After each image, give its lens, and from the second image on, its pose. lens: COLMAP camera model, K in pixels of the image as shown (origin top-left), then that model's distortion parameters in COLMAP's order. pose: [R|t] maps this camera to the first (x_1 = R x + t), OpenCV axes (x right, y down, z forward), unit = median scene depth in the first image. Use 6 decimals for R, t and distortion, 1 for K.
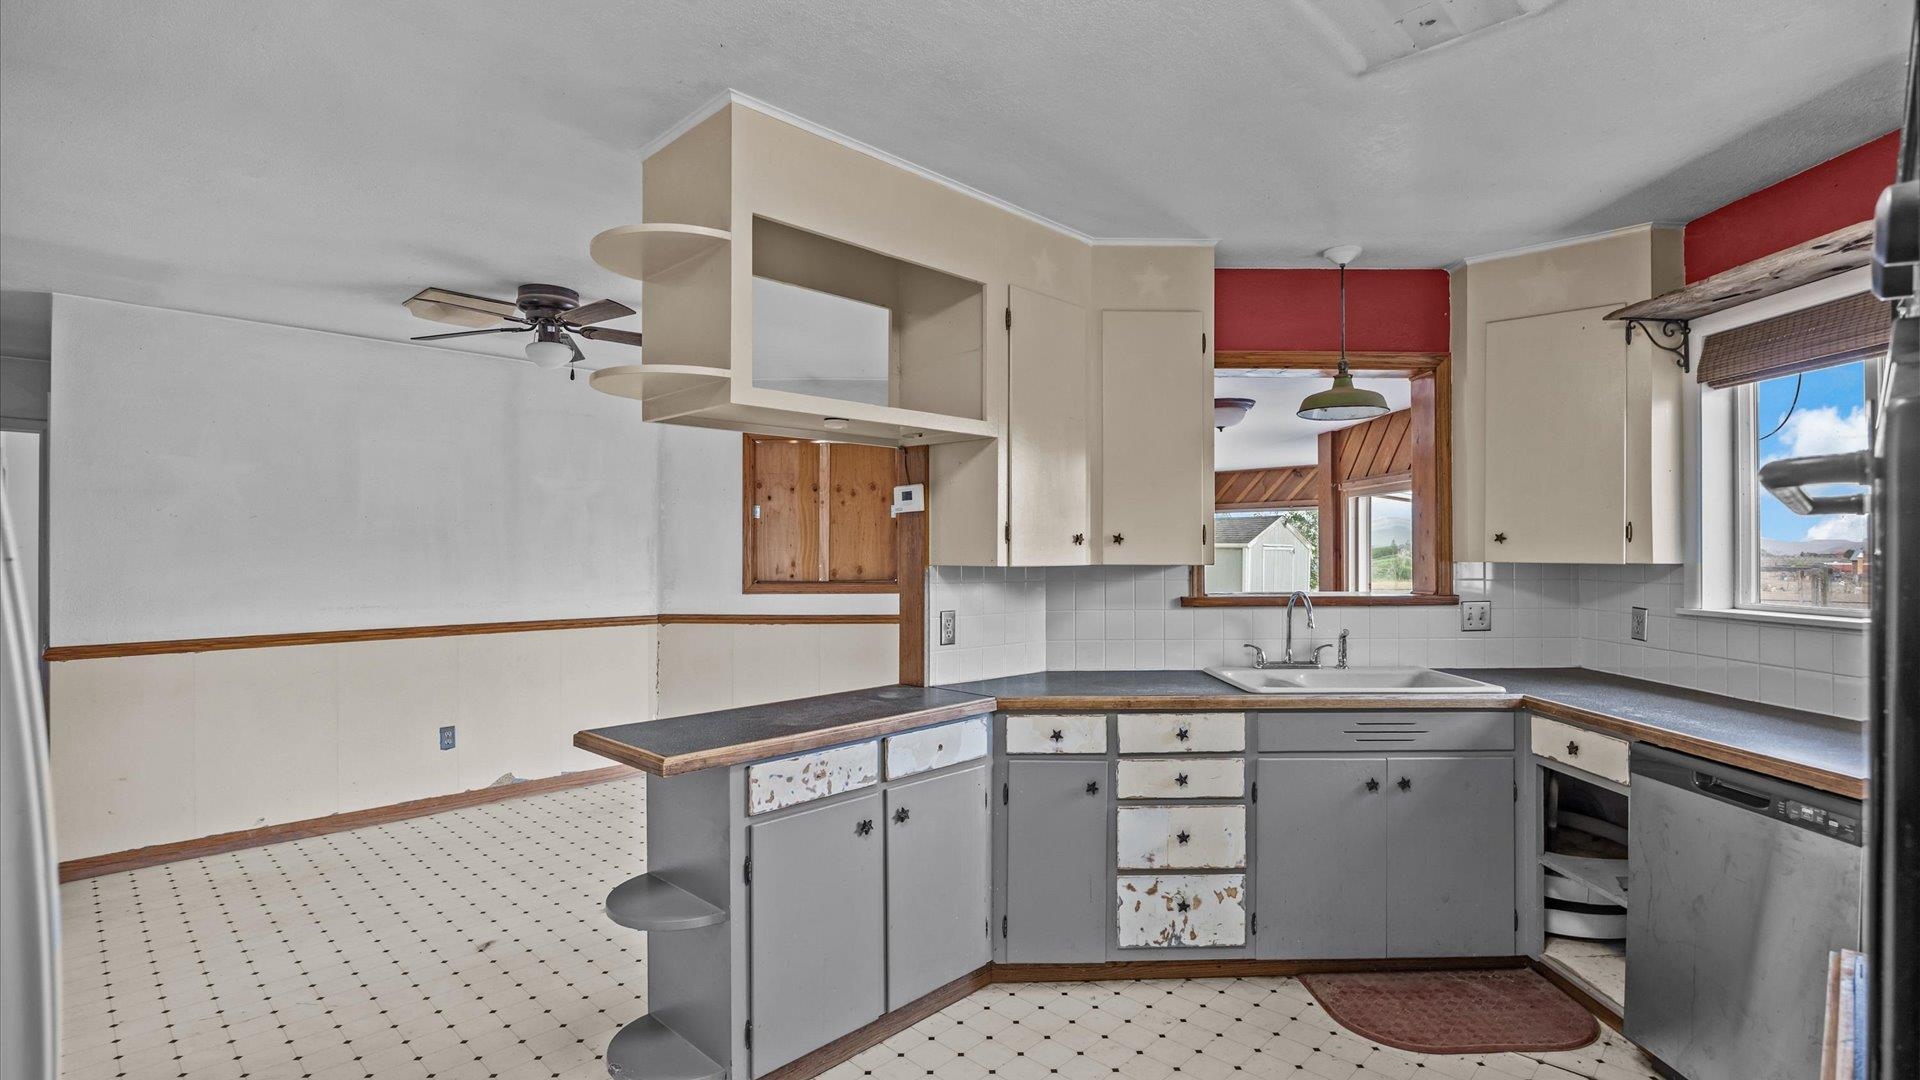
lens RADIAL K [[863.0, 0, 904.7], [0, 863.0, 541.7], [0, 0, 1]] dist [-0.002819, -0.000259]
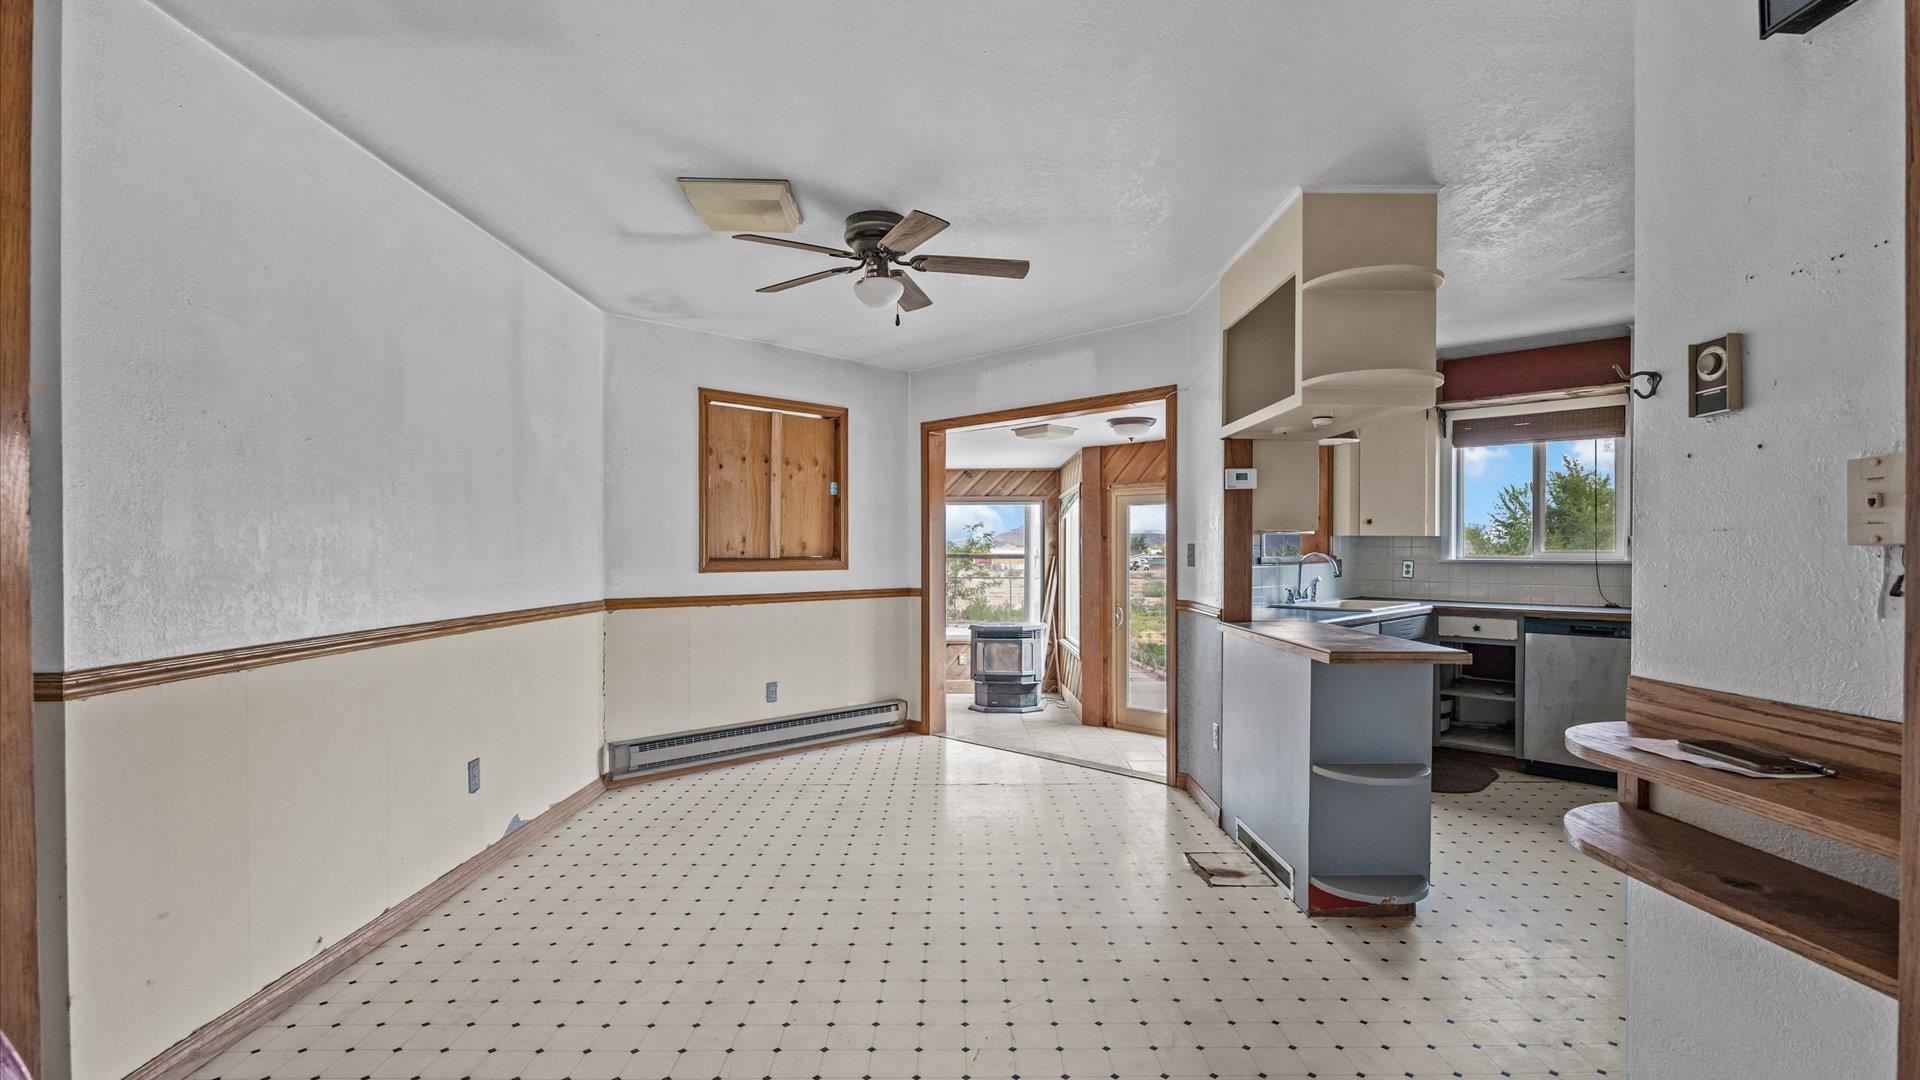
lens RADIAL K [[863.0, 0, 960.3], [0, 863.0, 550.4], [0, 0, 1]] dist [-0.002819, -0.000259]
pose [[0.716393, 0.002019, 0.697694, -0.674543], [-0.012130, 0.999881, 0.009562, 0.028489], [-0.697591, -0.015313, 0.716332, 0.199707]]
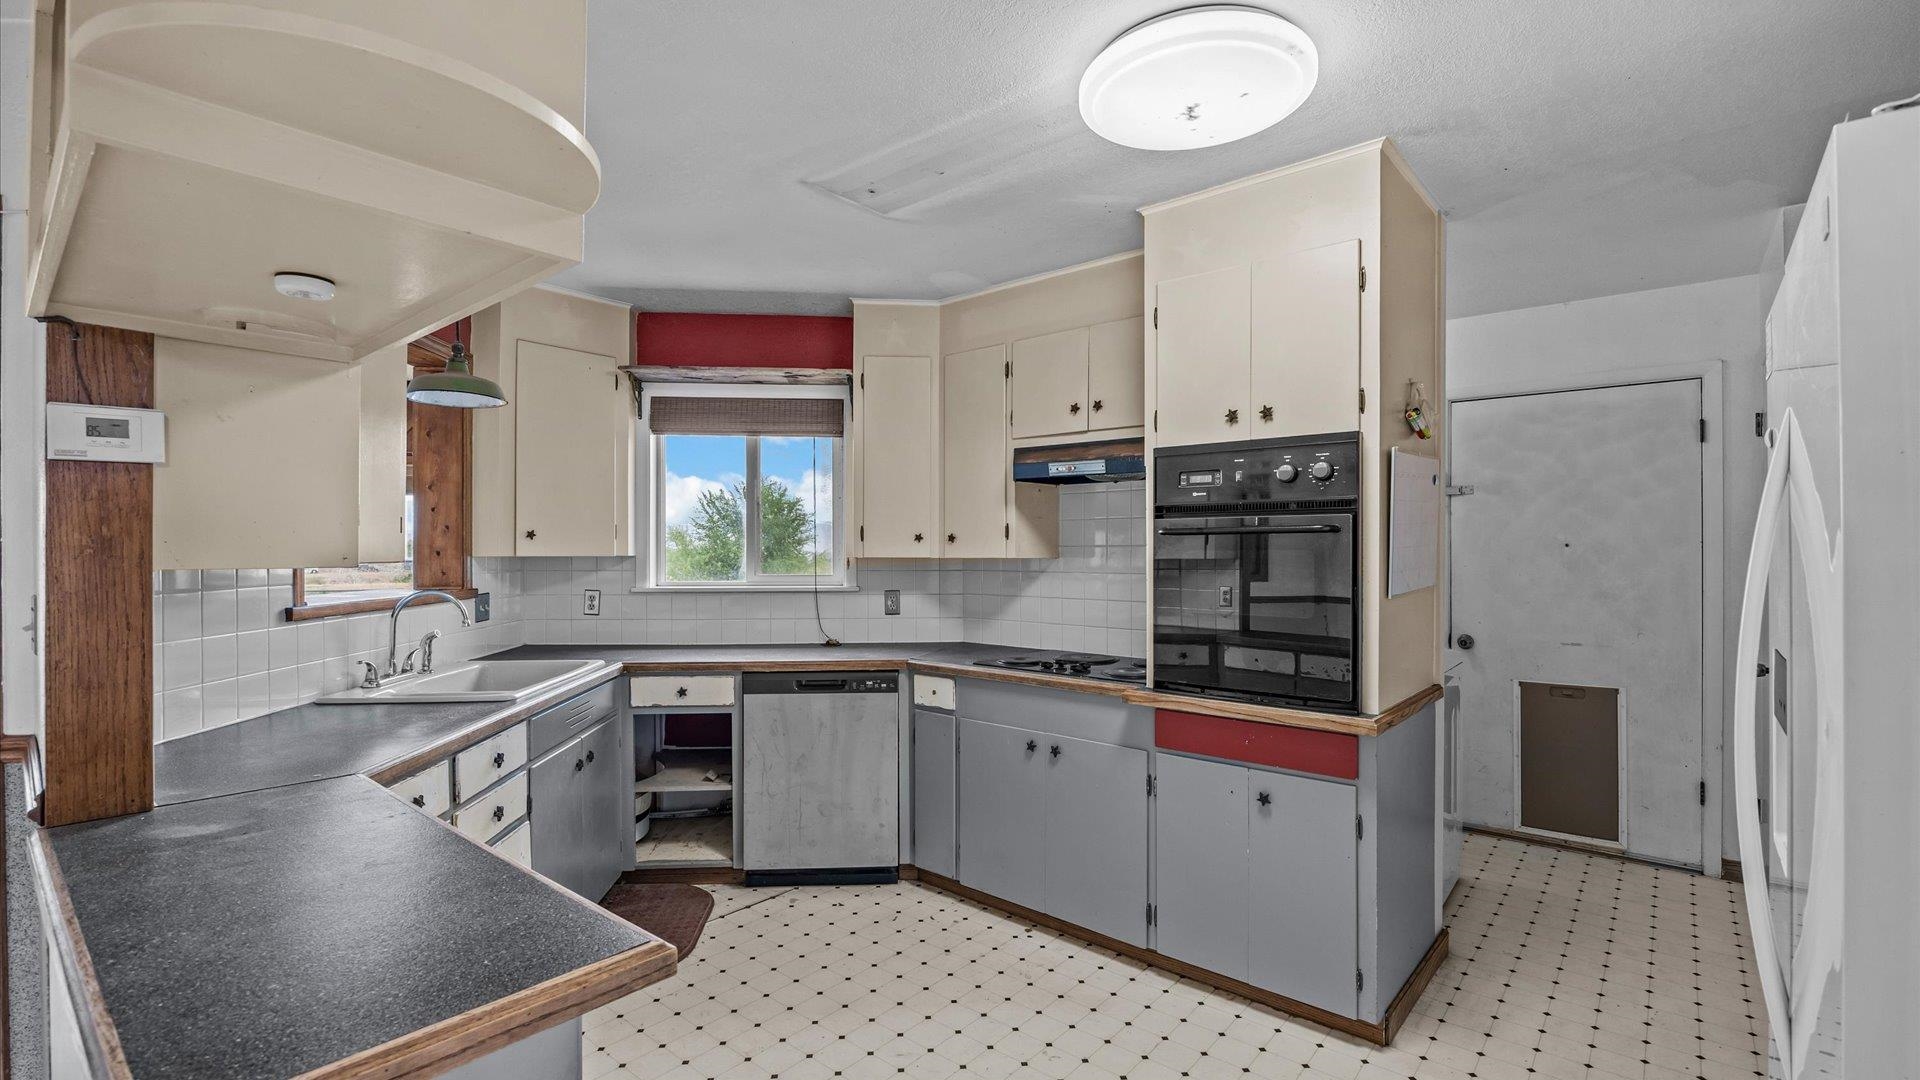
lens RADIAL K [[863.0, 0, 979.7], [0, 863.0, 547.4], [0, 0, 1]] dist [-0.002819, -0.000259]
pose [[-0.075566, 0.002343, 0.997138, -0.289666], [-0.010563, 0.999939, -0.003150, 0.005864], [-0.997085, -0.010771, -0.075537, 0.303512]]
